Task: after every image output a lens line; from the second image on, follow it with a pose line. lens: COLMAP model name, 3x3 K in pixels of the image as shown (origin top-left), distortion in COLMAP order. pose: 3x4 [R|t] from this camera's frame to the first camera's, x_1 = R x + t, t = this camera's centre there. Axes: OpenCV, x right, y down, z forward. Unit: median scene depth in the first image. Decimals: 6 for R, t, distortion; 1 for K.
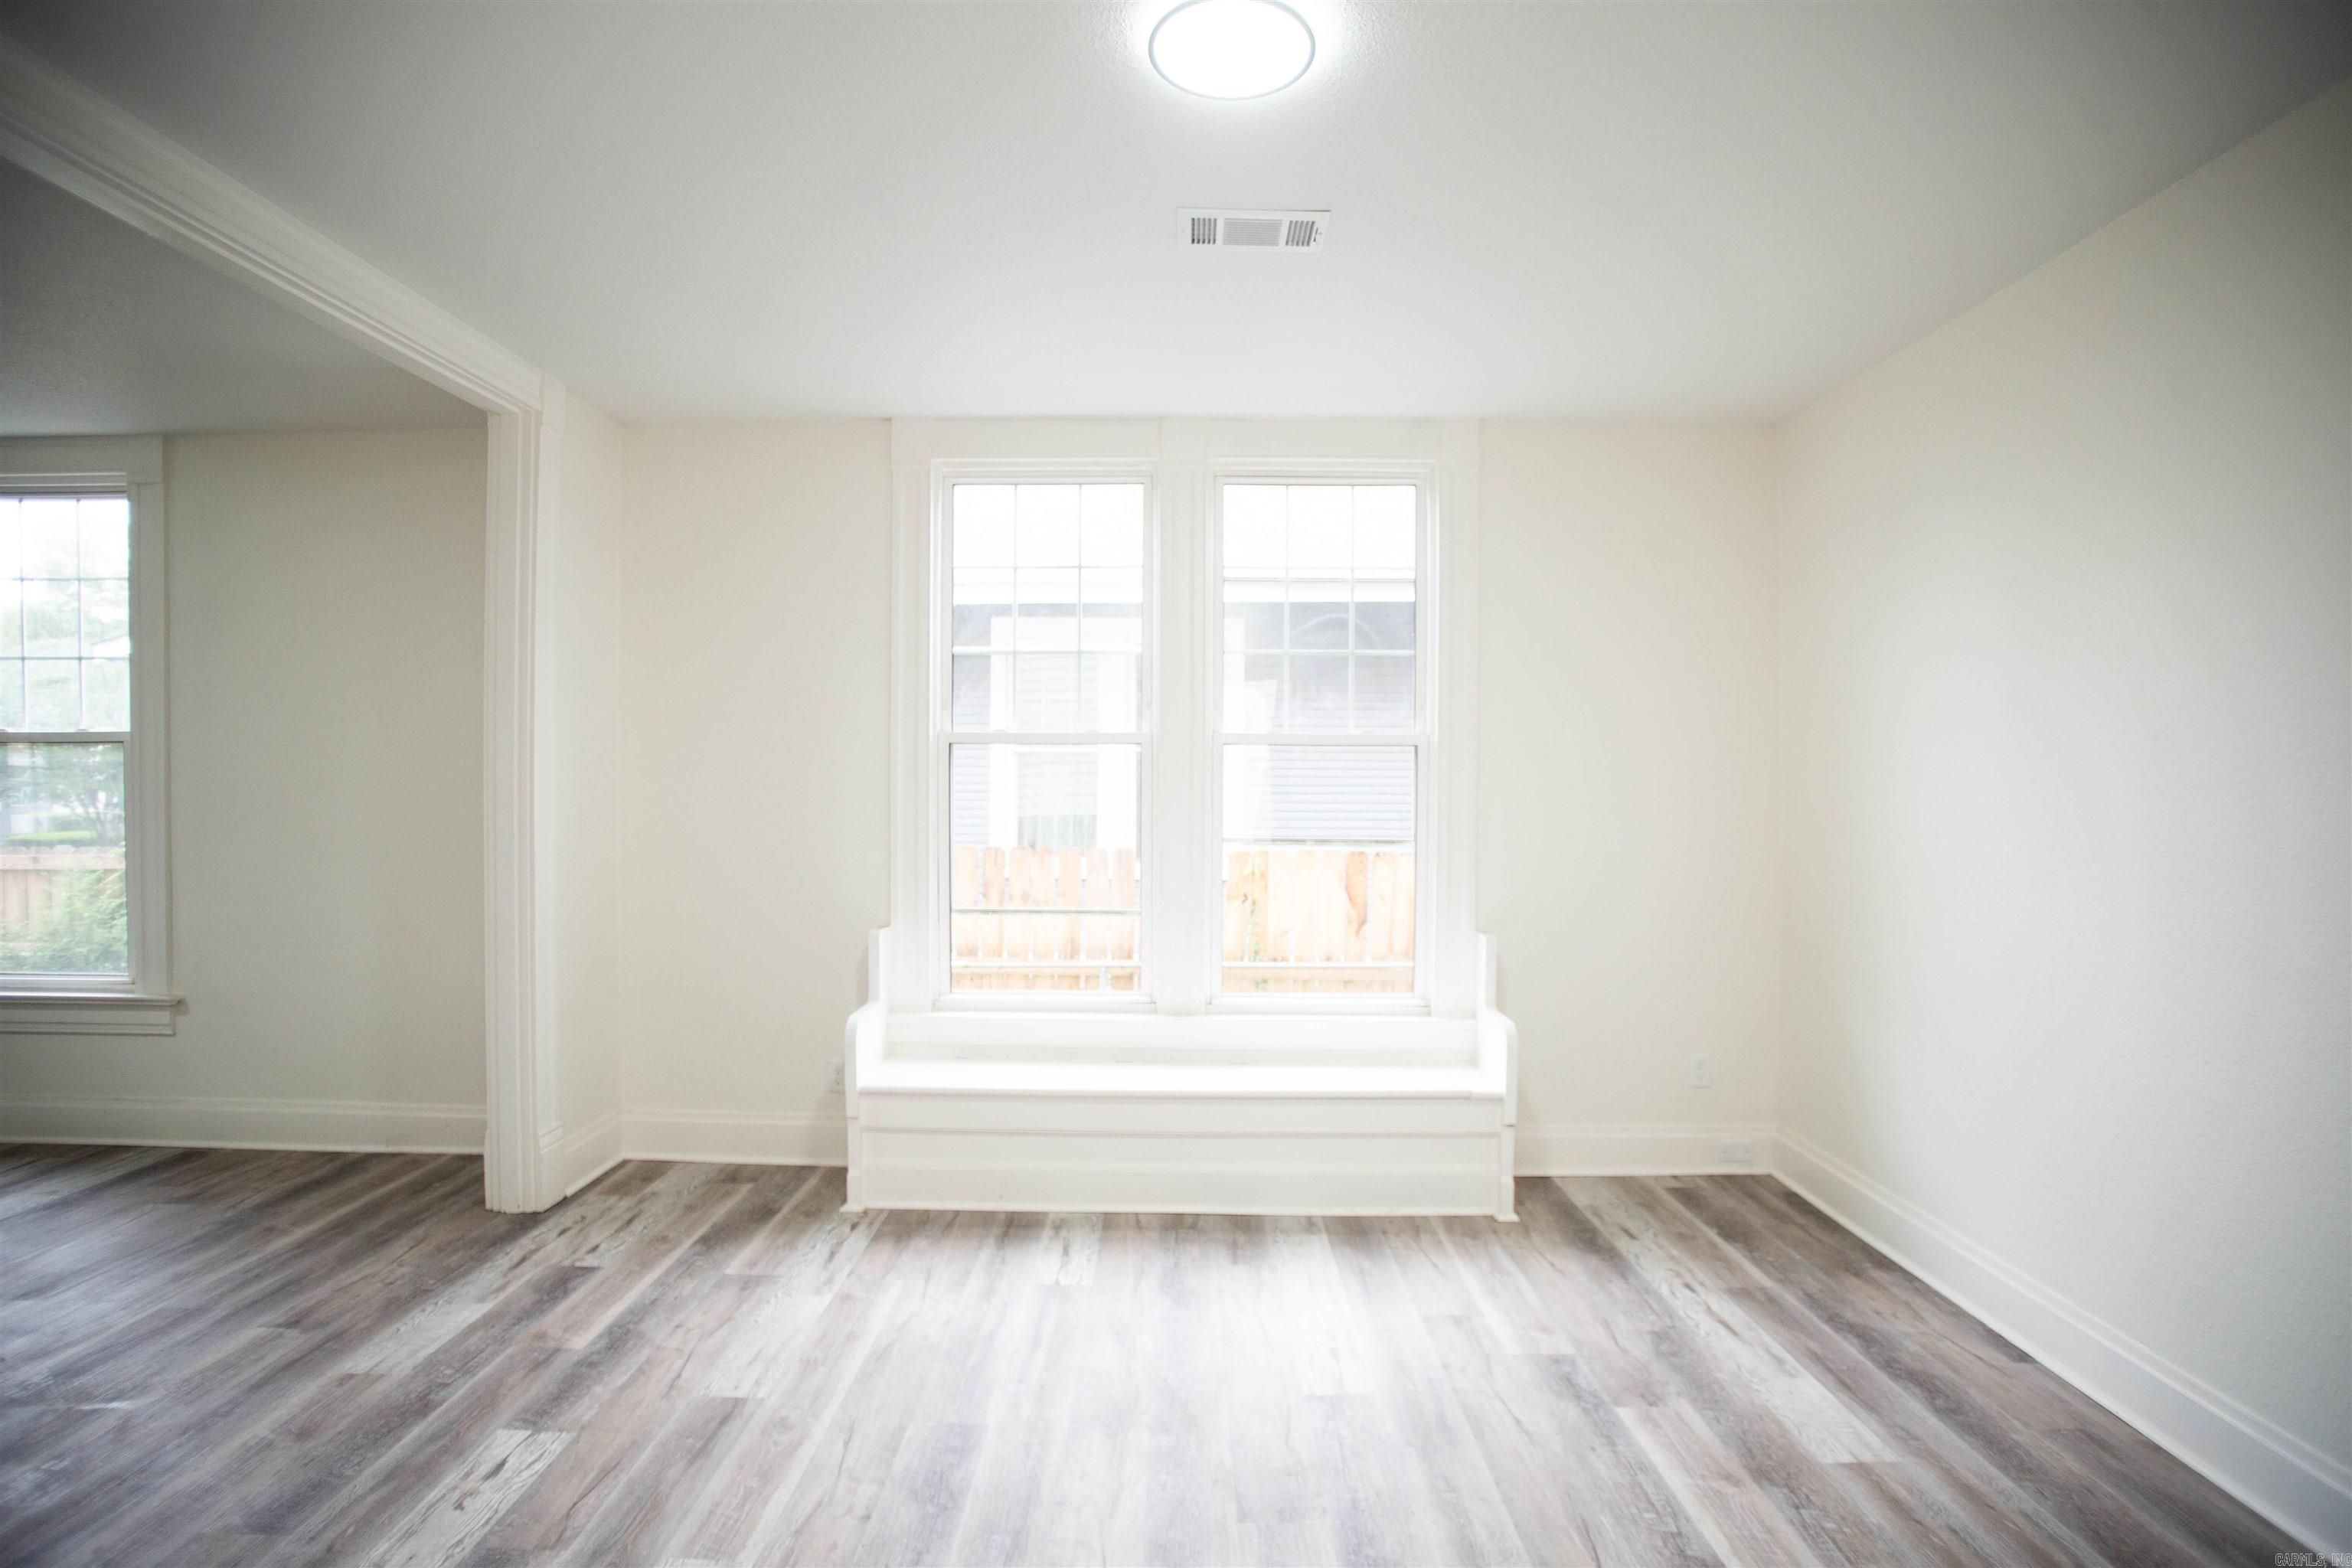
lens RADIAL K [[1159.1, 0, 1169.5], [0, 1159.1, 801.9], [0, 0, 1]] dist [-0.092457, 0.040980]
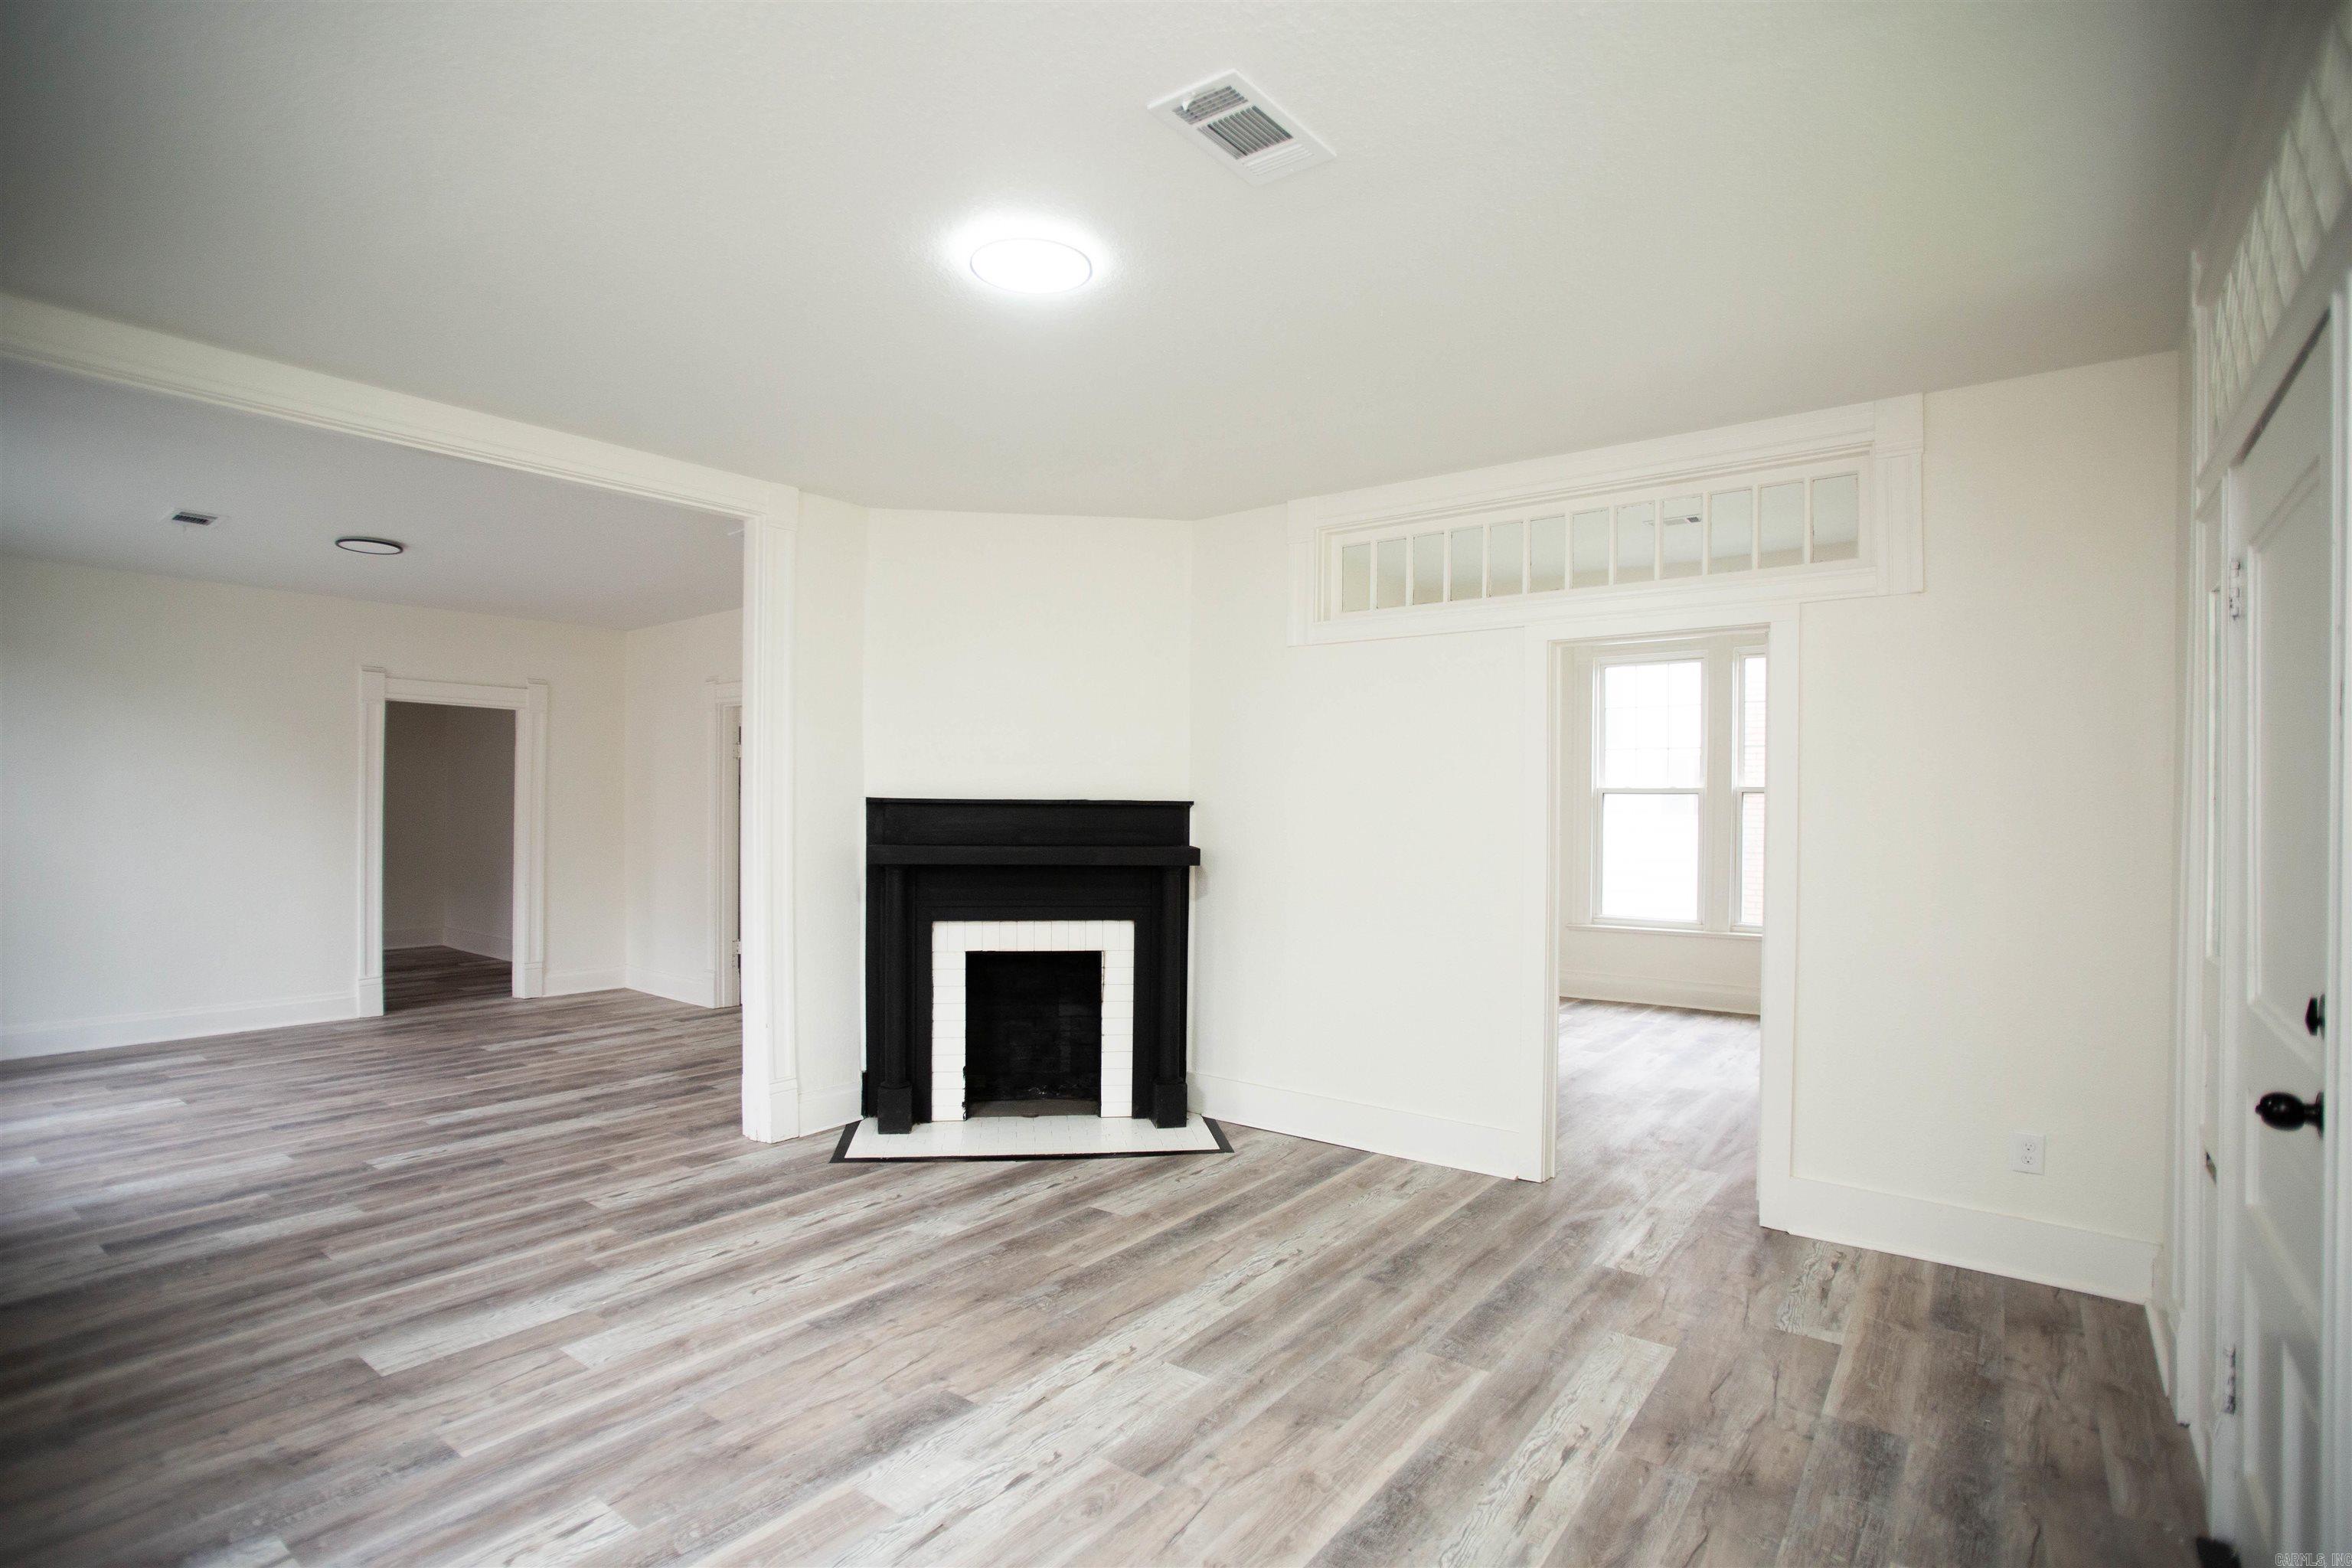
lens RADIAL K [[1145.0, 0, 1171.3], [0, 1145.0, 801.3], [0, 0, 1]] dist [-0.088601, 0.039184]
pose [[-0.804415, -0.007532, 0.594020, -2.258785], [-0.003165, 0.999960, 0.008393, -0.036221], [-0.594059, 0.004871, -0.804406, 1.405447]]
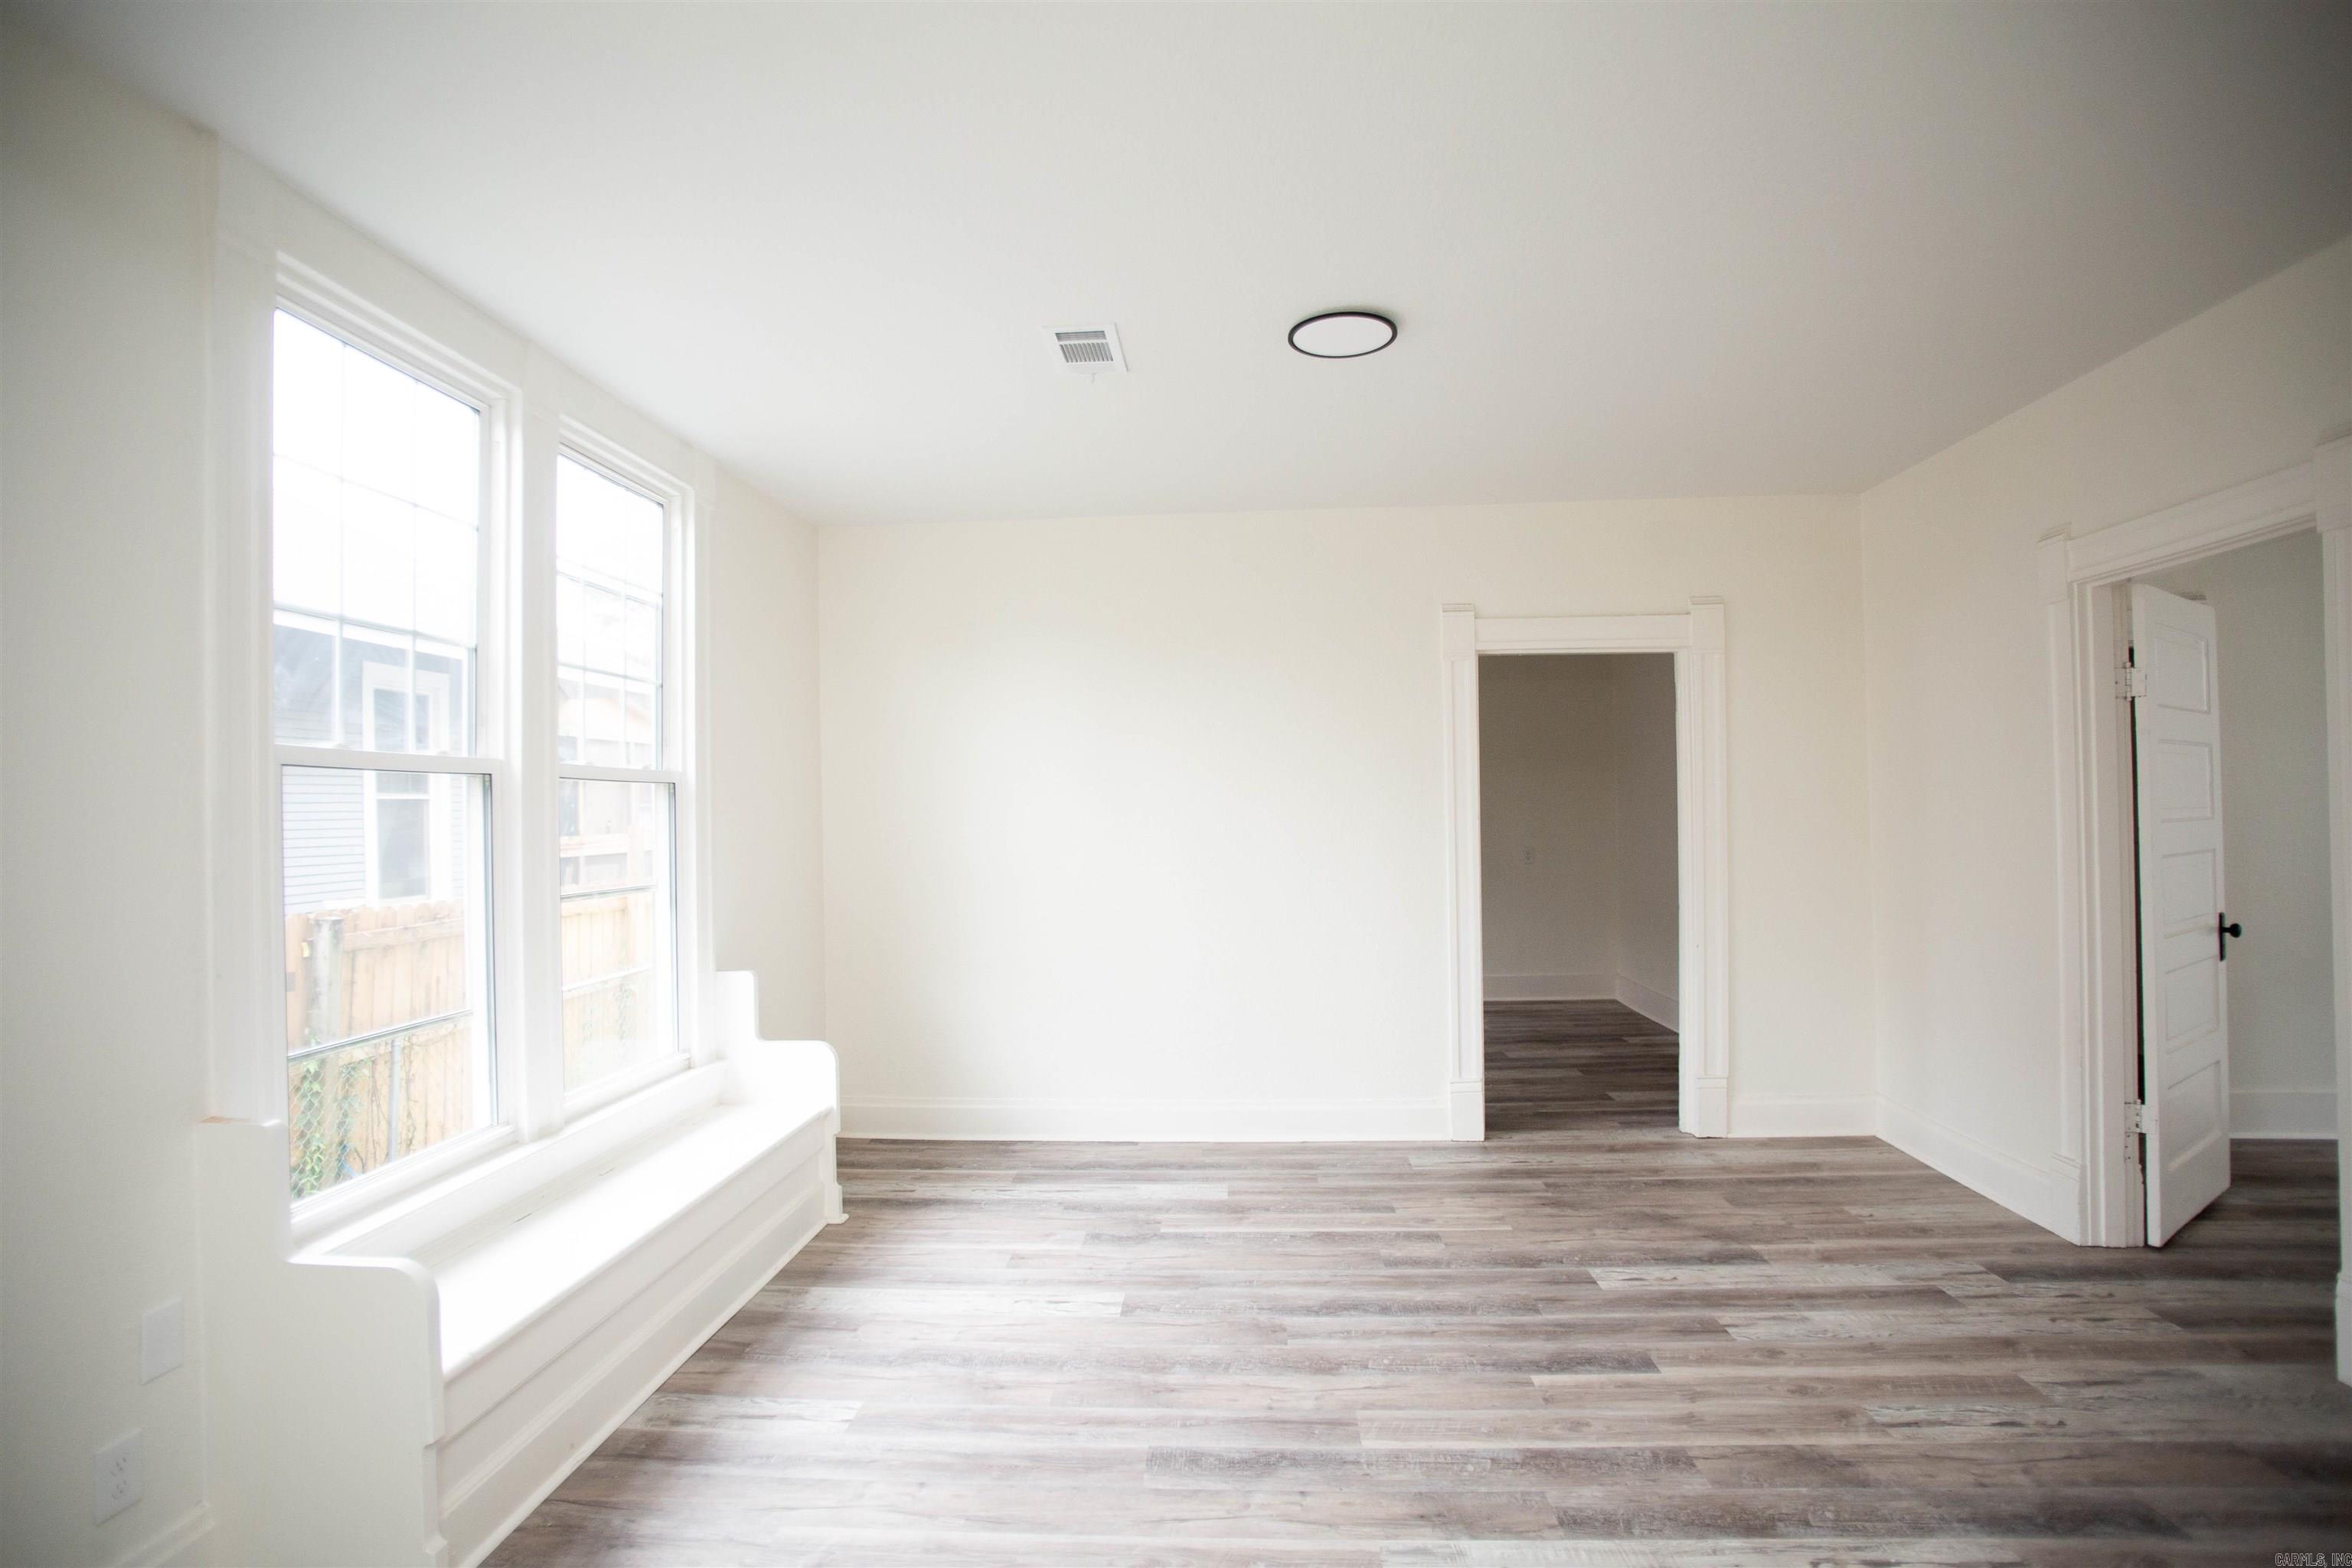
lens RADIAL K [[1211.3, 0, 1172.3], [0, 1211.3, 810.1], [0, 0, 1]] dist [-0.035128, 0.000091]
pose [[0.047245, -0.006212, 0.998864, -1.098637], [0.031929, 0.999479, 0.004706, -0.031485], [-0.998373, 0.031670, 0.047418, 0.797289]]
